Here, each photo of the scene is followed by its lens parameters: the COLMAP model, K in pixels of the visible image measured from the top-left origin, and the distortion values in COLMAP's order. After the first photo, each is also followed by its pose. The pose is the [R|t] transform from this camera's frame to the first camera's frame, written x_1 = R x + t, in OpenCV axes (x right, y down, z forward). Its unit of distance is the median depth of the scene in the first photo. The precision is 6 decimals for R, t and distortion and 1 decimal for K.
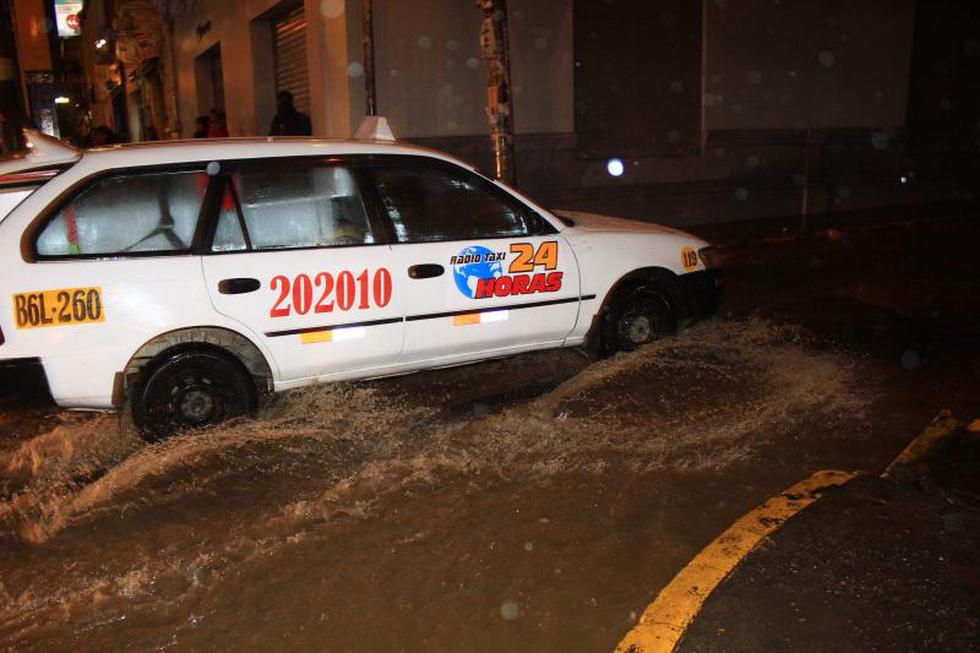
lens RADIAL K [[815.1, 0, 490.0], [0, 815.1, 326.5], [0, 0, 1]] dist [-0.128865, 0.144754]
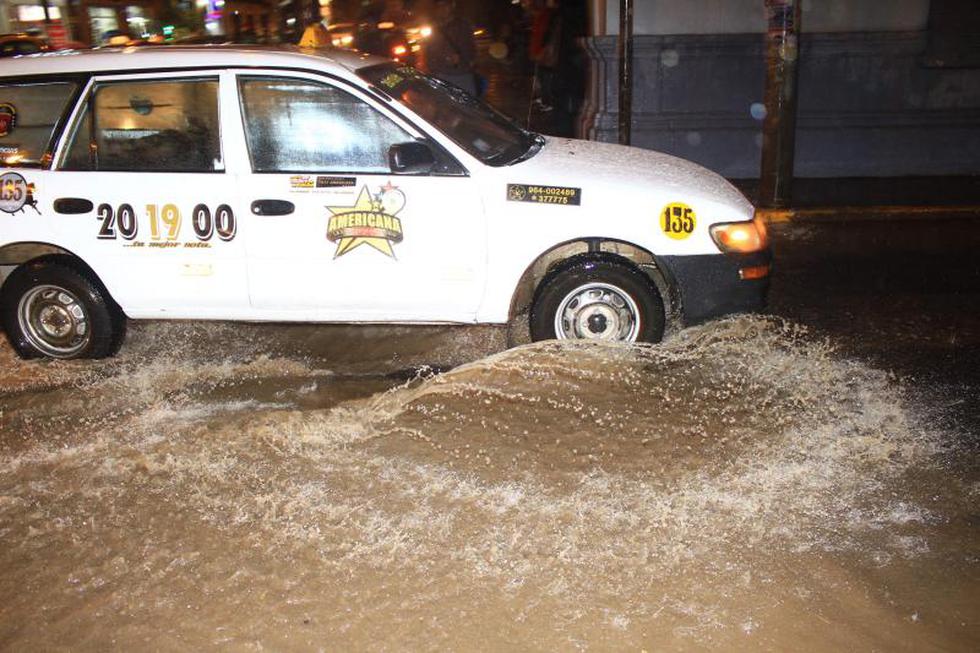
lens RADIAL K [[815.1, 0, 490.0], [0, 815.1, 326.5], [0, 0, 1]] dist [-0.128865, 0.144754]
pose [[0.779376, 0.191044, -0.596720, 0.558998], [-0.123219, 0.980517, 0.152983, -0.094060], [0.614321, -0.045704, 0.787732, 0.451333]]
